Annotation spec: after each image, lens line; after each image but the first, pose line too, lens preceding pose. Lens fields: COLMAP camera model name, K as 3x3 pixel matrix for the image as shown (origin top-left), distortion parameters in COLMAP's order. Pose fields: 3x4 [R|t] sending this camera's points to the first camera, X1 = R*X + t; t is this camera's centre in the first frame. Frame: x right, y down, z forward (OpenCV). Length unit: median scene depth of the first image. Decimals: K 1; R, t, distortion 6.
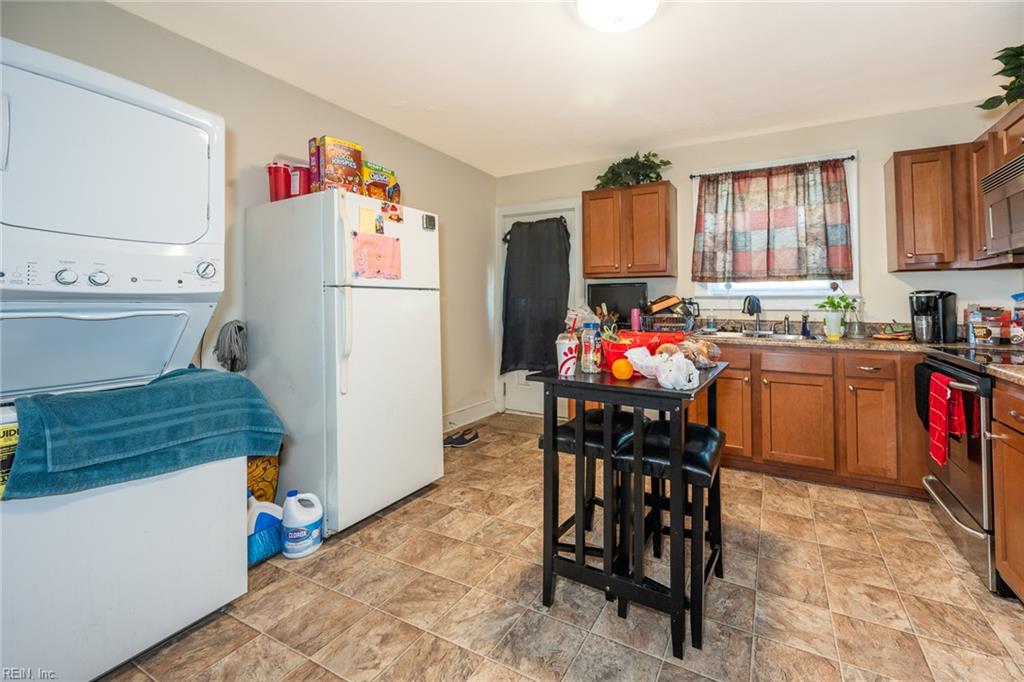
lens RADIAL K [[424.9, 0, 560.2], [0, 424.9, 290.0], [0, 0, 1]] dist [0.000433, 0.000151]
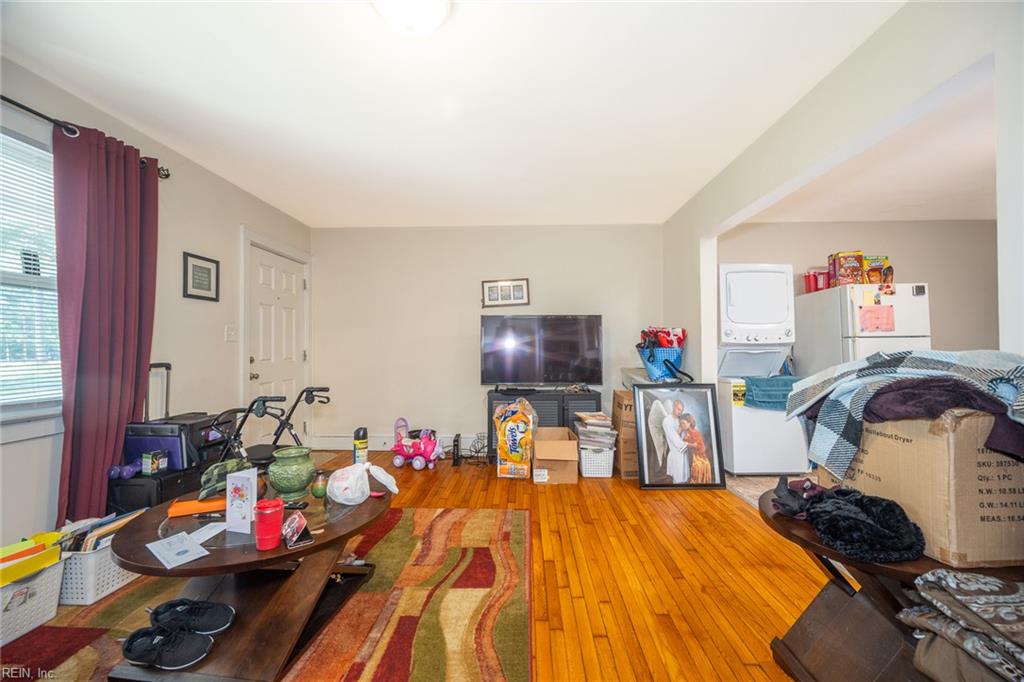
lens RADIAL K [[407.7, 0, 517.2], [0, 407.7, 342.0], [0, 0, 1]] dist [-0.000943, -0.000052]
pose [[0.432269, -0.014995, -0.901620, 0.338724], [0.032748, 0.999463, -0.000922, -0.026397], [0.901150, -0.029128, 0.432528, -0.815896]]
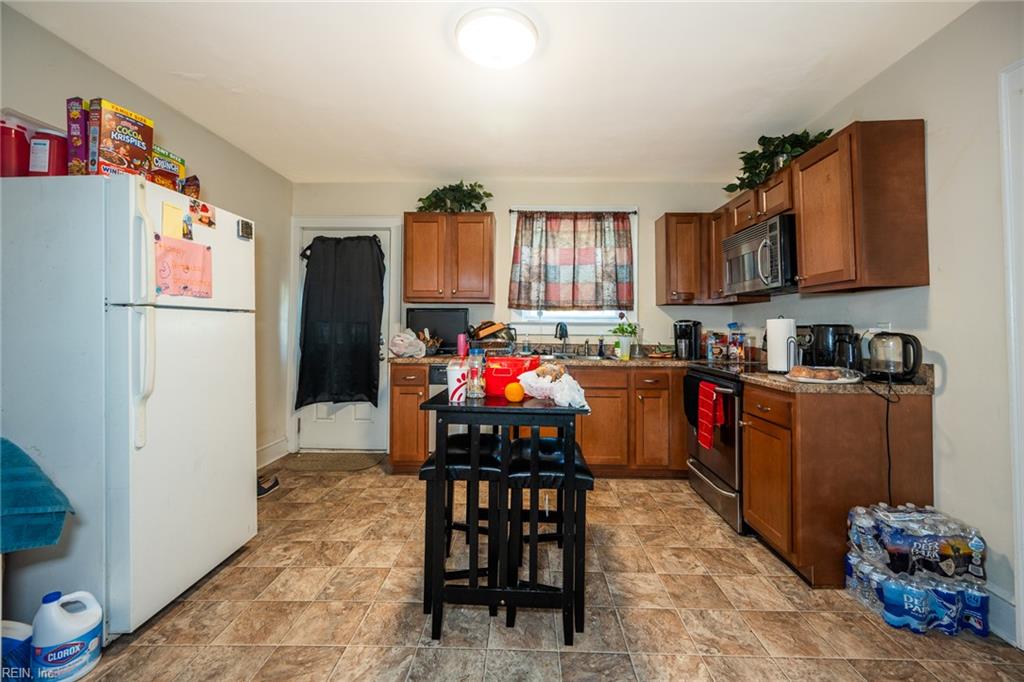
lens RADIAL K [[426.3, 0, 519.5], [0, 426.3, 314.5], [0, 0, 1]] dist [0.000519, -0.000021]
pose [[0.902242, 0.018564, 0.430830, -0.177420], [-0.018802, 0.999816, -0.003708, -0.001899], [-0.430820, -0.004755, 0.902425, 0.021283]]
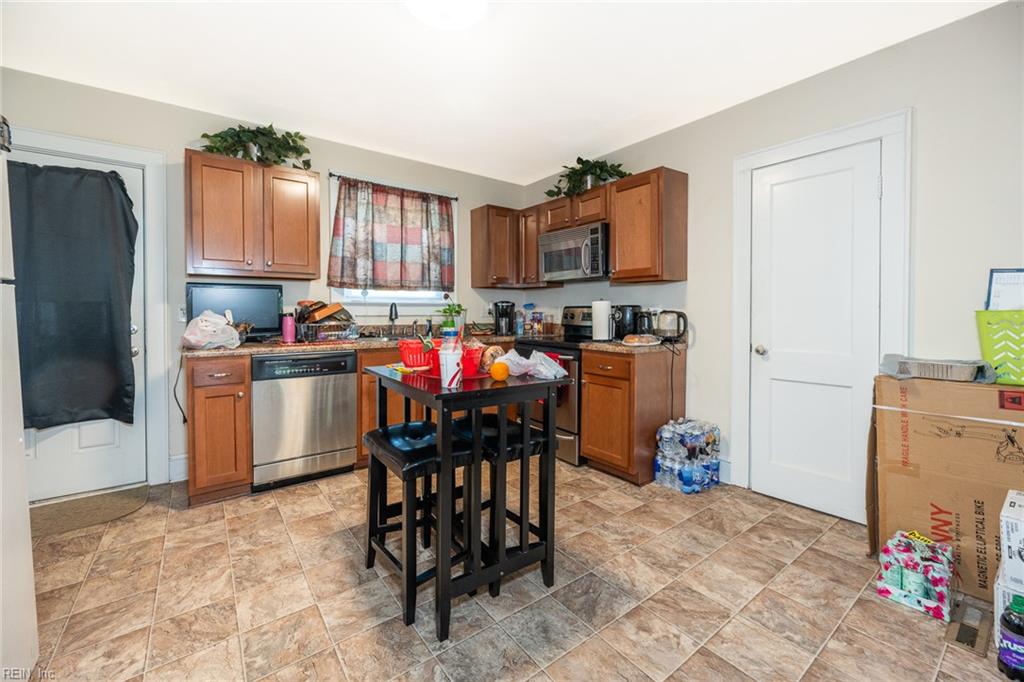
lens RADIAL K [[415.0, 0, 518.3], [0, 415.0, 315.7], [0, 0, 1]] dist [0.000083, -0.000176]
pose [[0.442819, -0.013980, 0.896502, -0.453443], [-0.027824, 0.999183, 0.029325, 0.007577], [-0.896179, -0.037930, 0.442068, 0.292062]]
